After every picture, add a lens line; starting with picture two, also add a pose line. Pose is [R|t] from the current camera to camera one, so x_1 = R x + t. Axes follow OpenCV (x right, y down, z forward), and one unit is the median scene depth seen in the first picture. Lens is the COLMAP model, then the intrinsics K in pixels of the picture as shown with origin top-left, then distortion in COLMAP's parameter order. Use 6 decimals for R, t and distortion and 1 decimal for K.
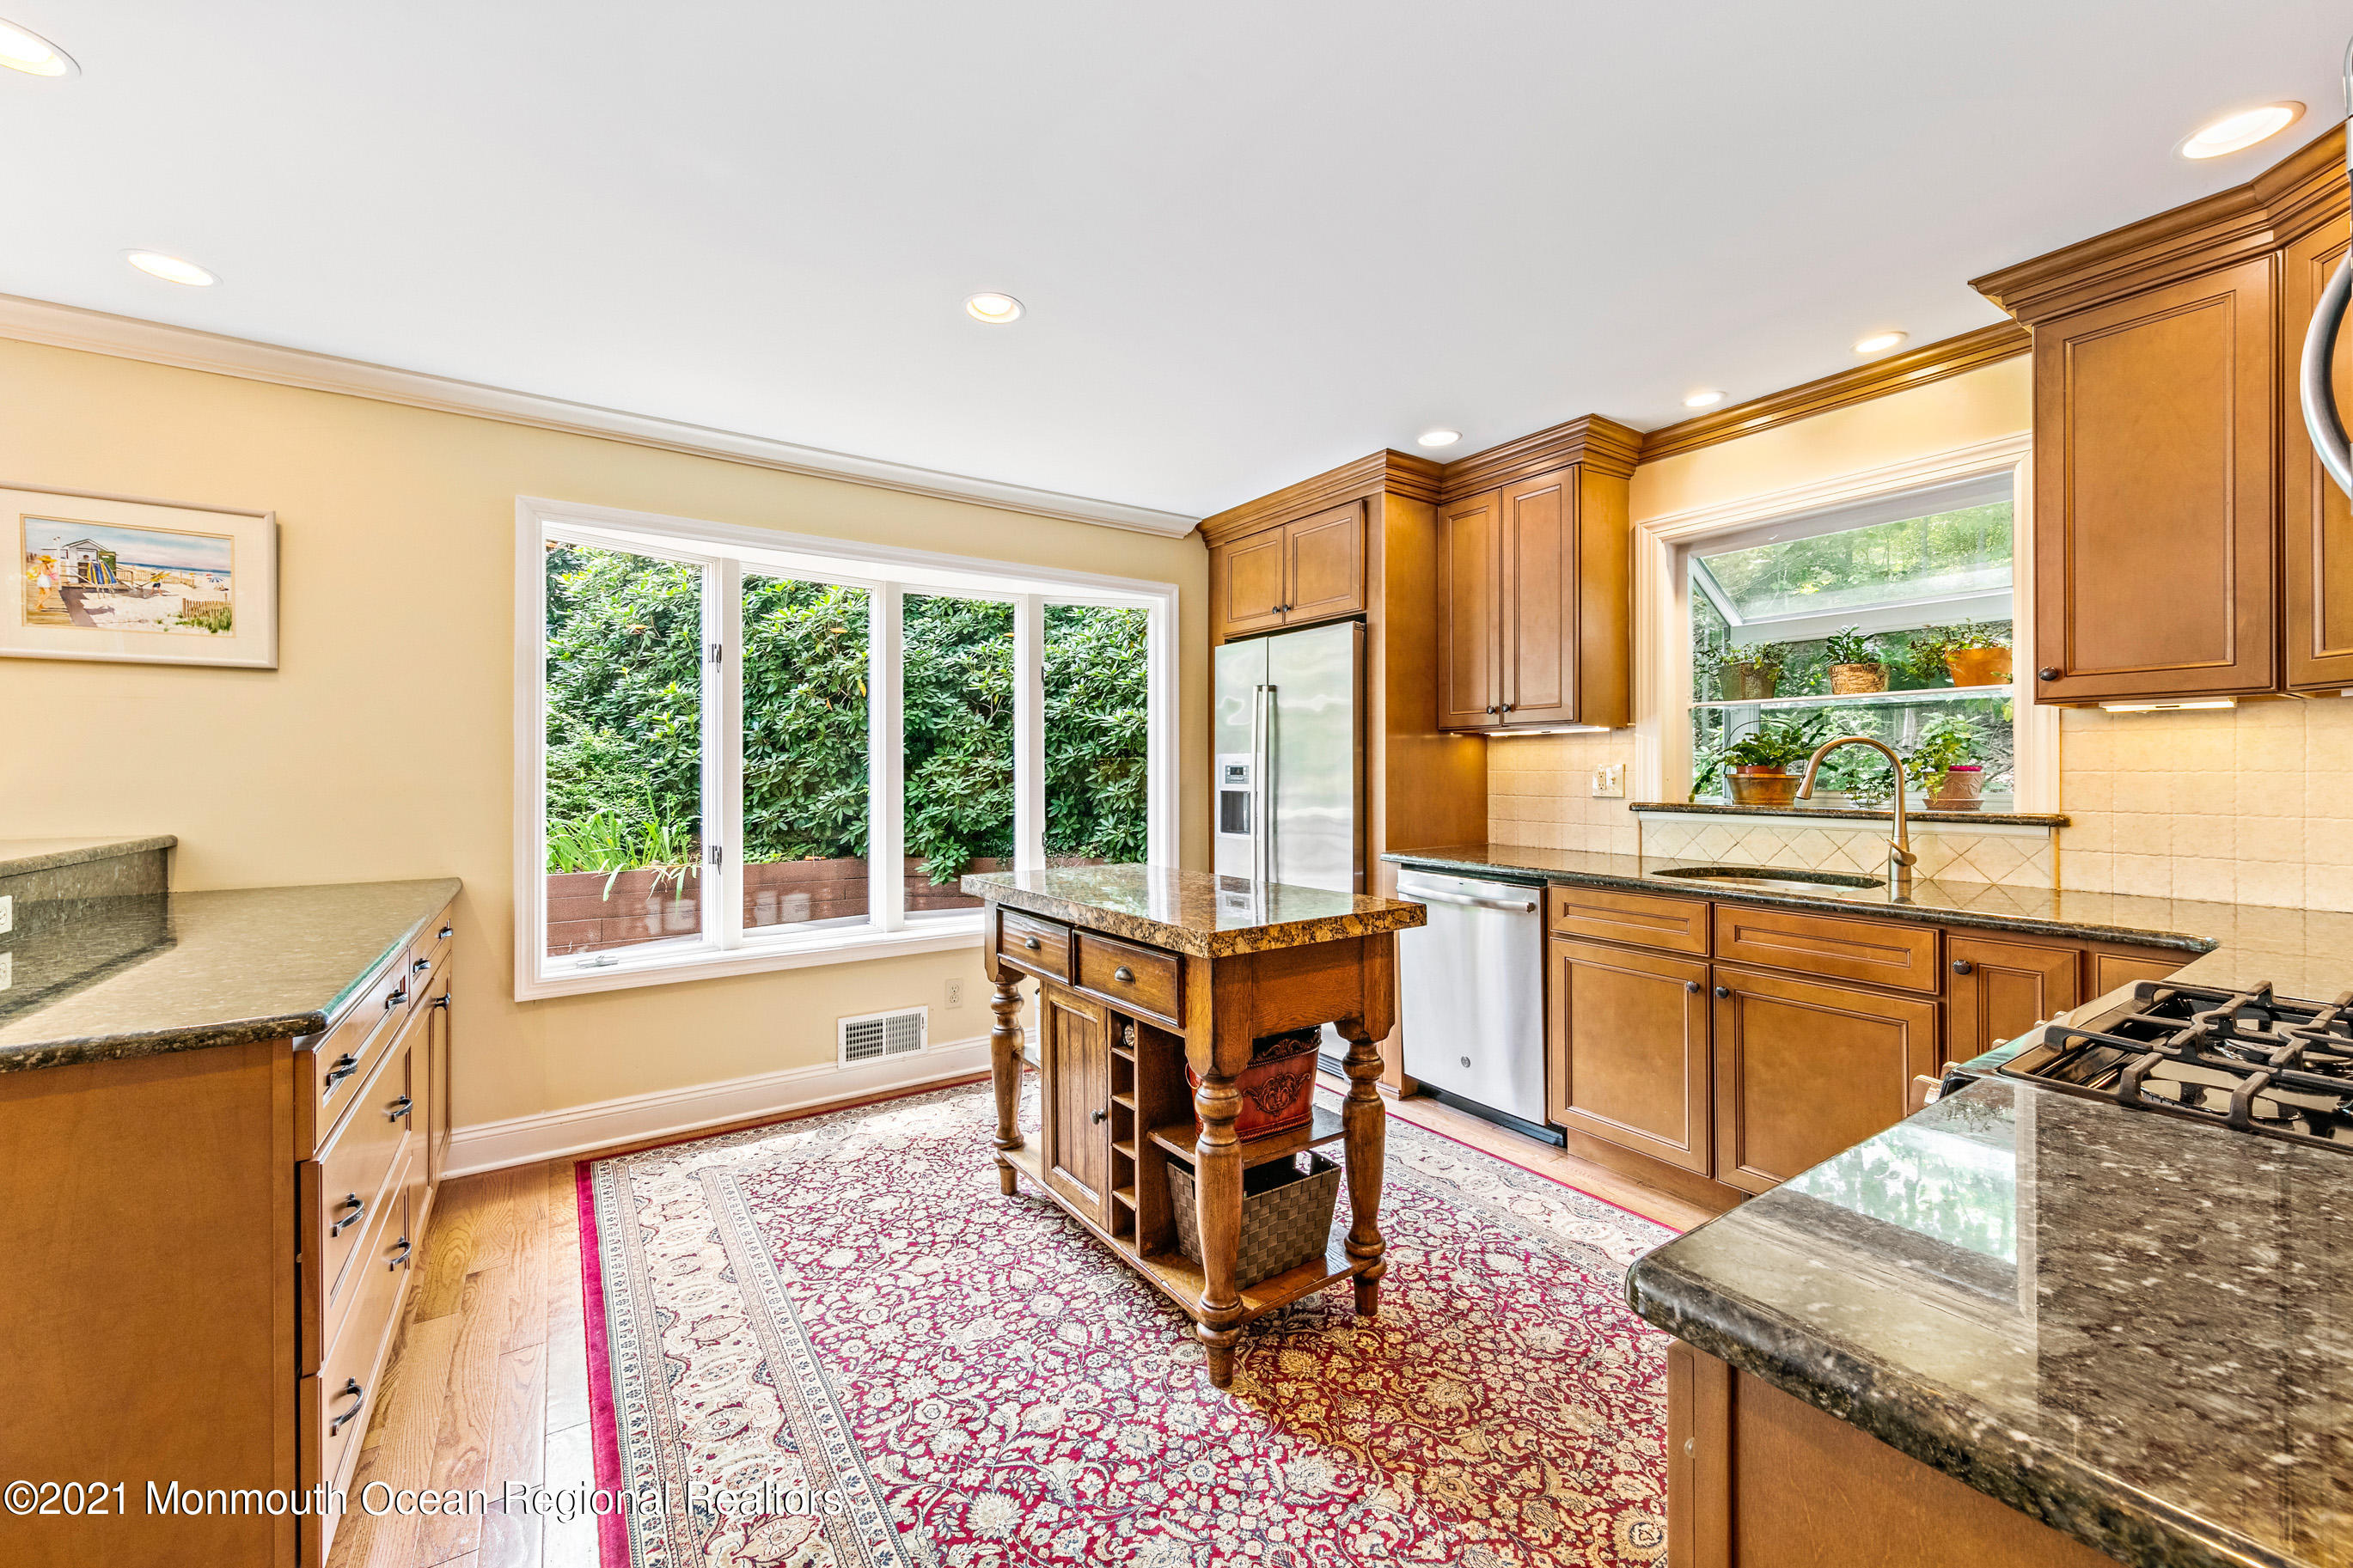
lens RADIAL K [[929.0, 0, 1191.6], [0, 929.0, 765.2], [0, 0, 1]] dist [0.006295, 0.000997]
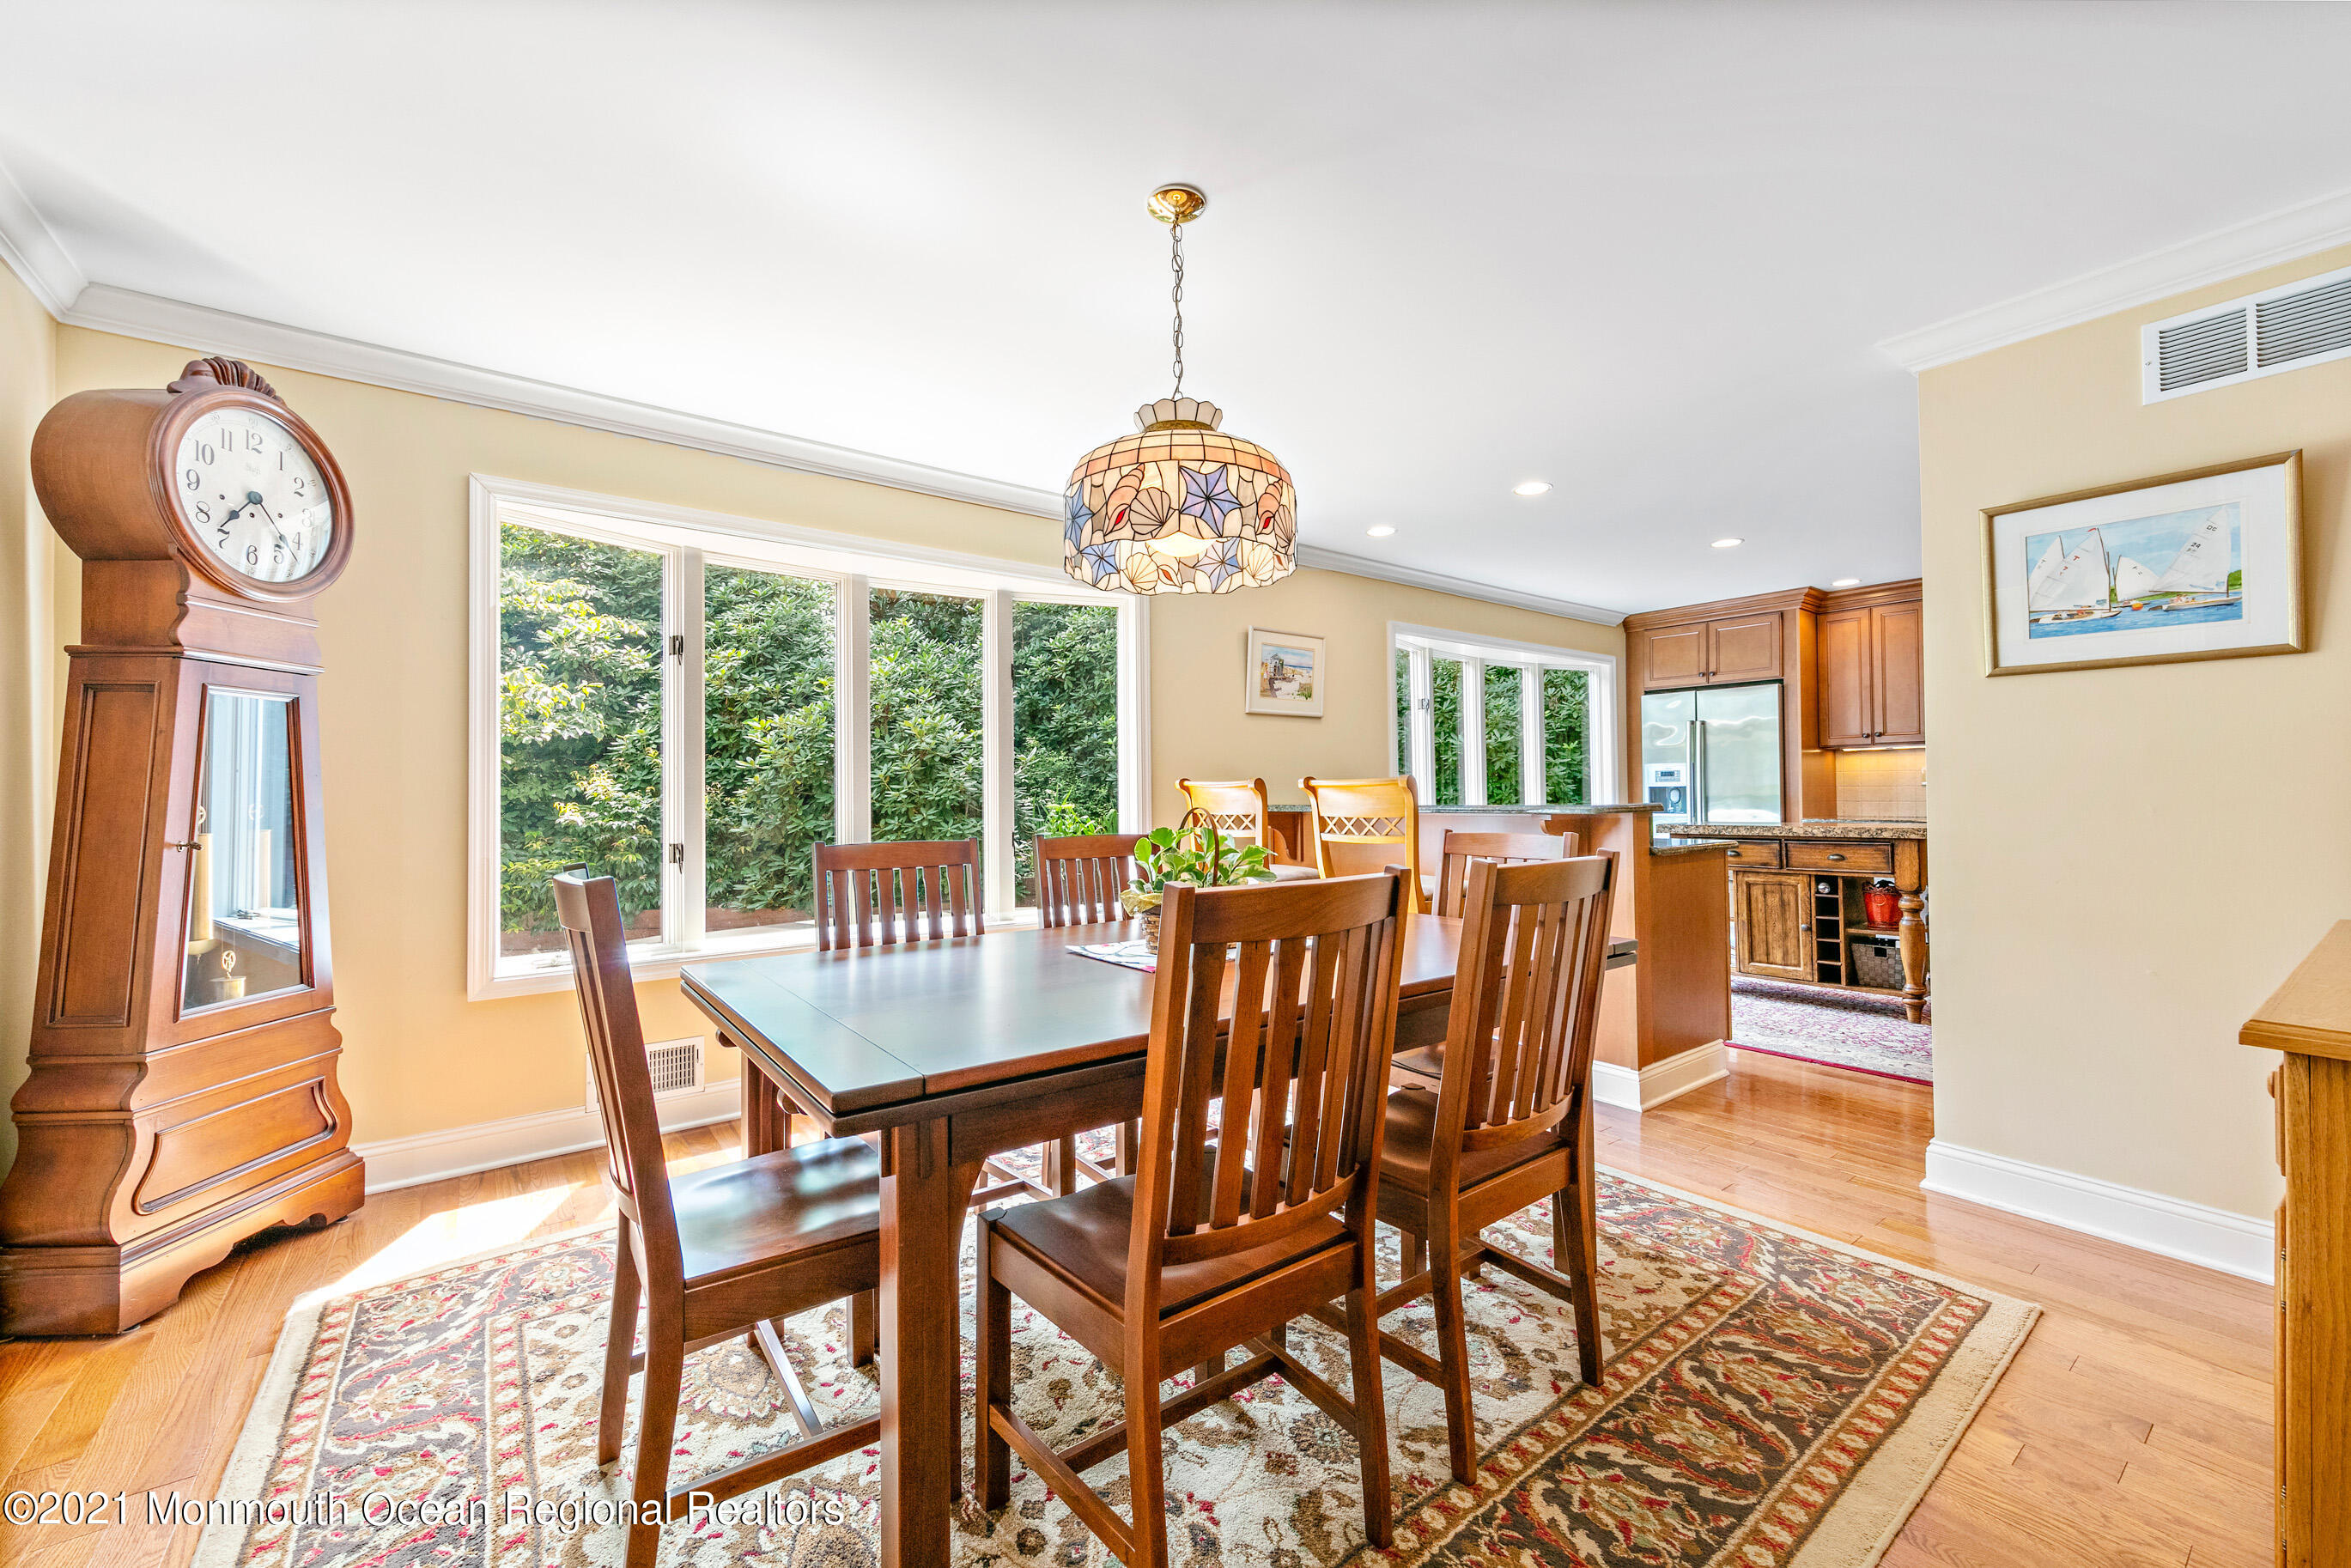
lens RADIAL K [[928.3, 0, 1175.8], [0, 928.3, 779.2], [0, 0, 1]] dist [0.006295, 0.000997]
pose [[0.999168, -0.005546, 0.040397, -1.406272], [0.005988, 0.999923, -0.010840, 0.045474], [-0.040334, 0.011072, 0.999125, -0.934592]]
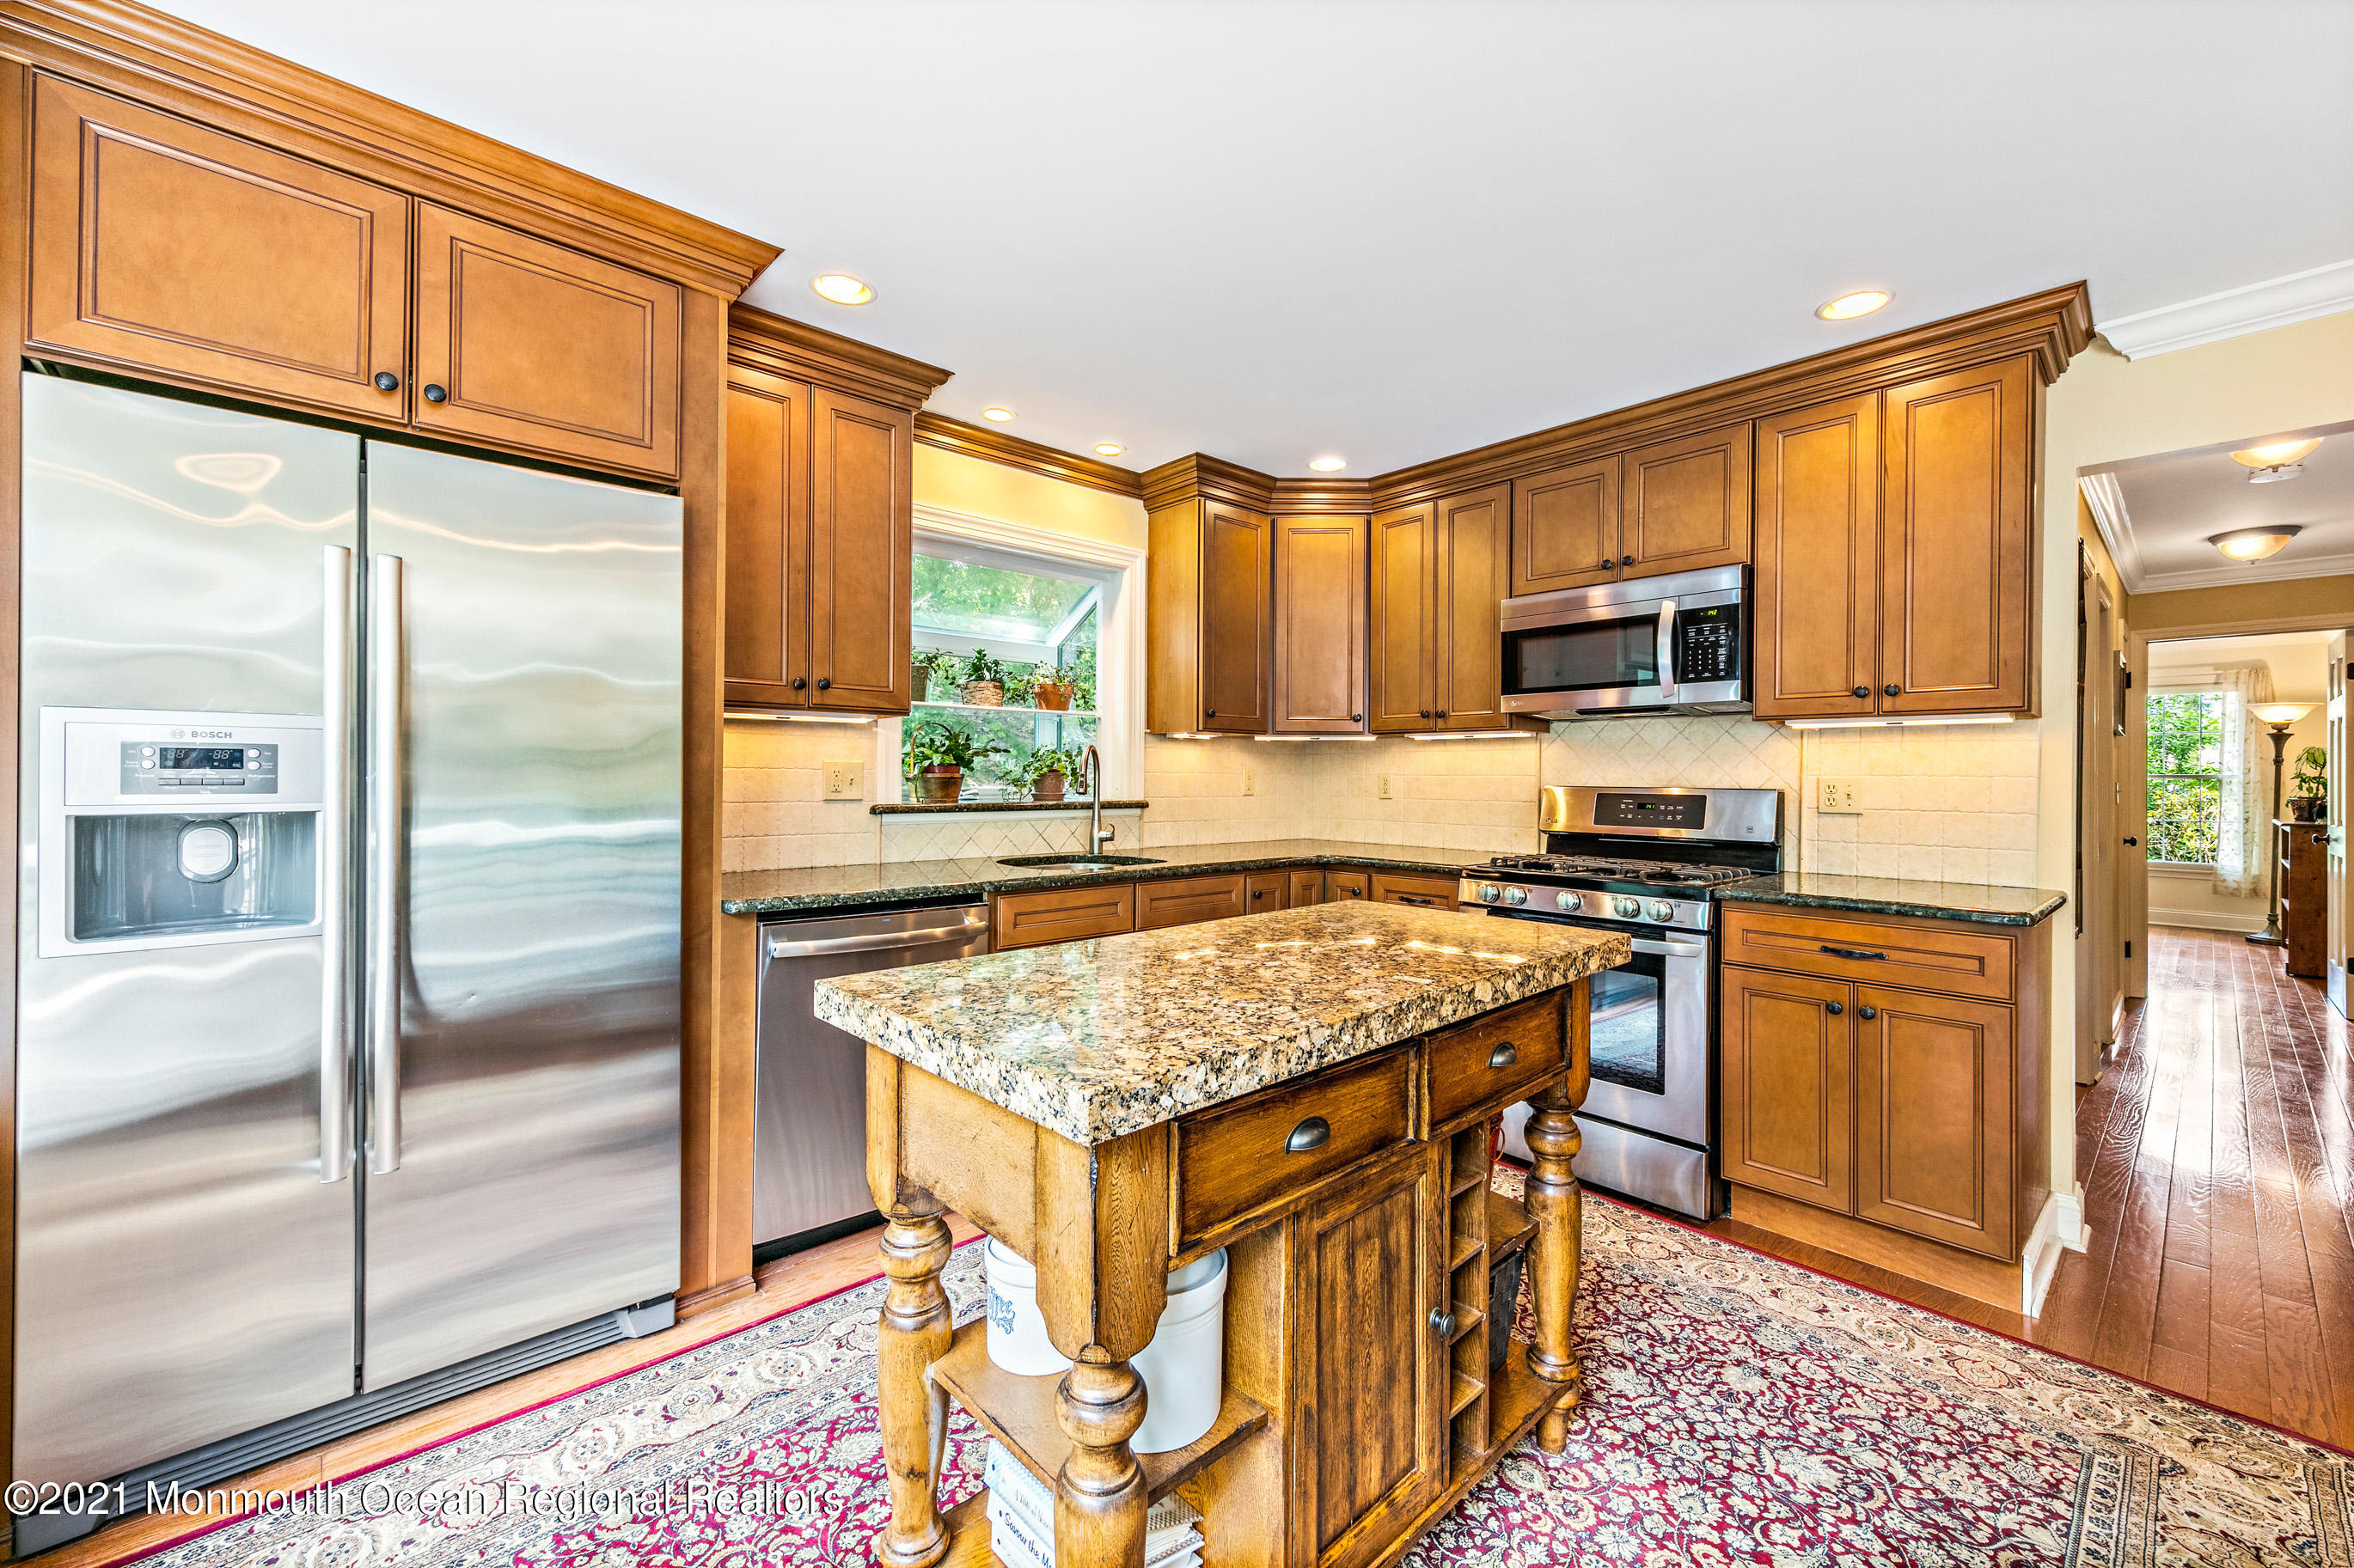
lens RADIAL K [[929.4, 0, 1177.0], [0, 929.4, 788.8], [0, 0, 1]] dist [0.006295, 0.000997]
pose [[-0.132422, -0.010267, 0.991140, -0.592996], [-0.009011, 0.999918, 0.009154, 0.017258], [-0.991152, -0.007719, -0.132503, 1.088280]]
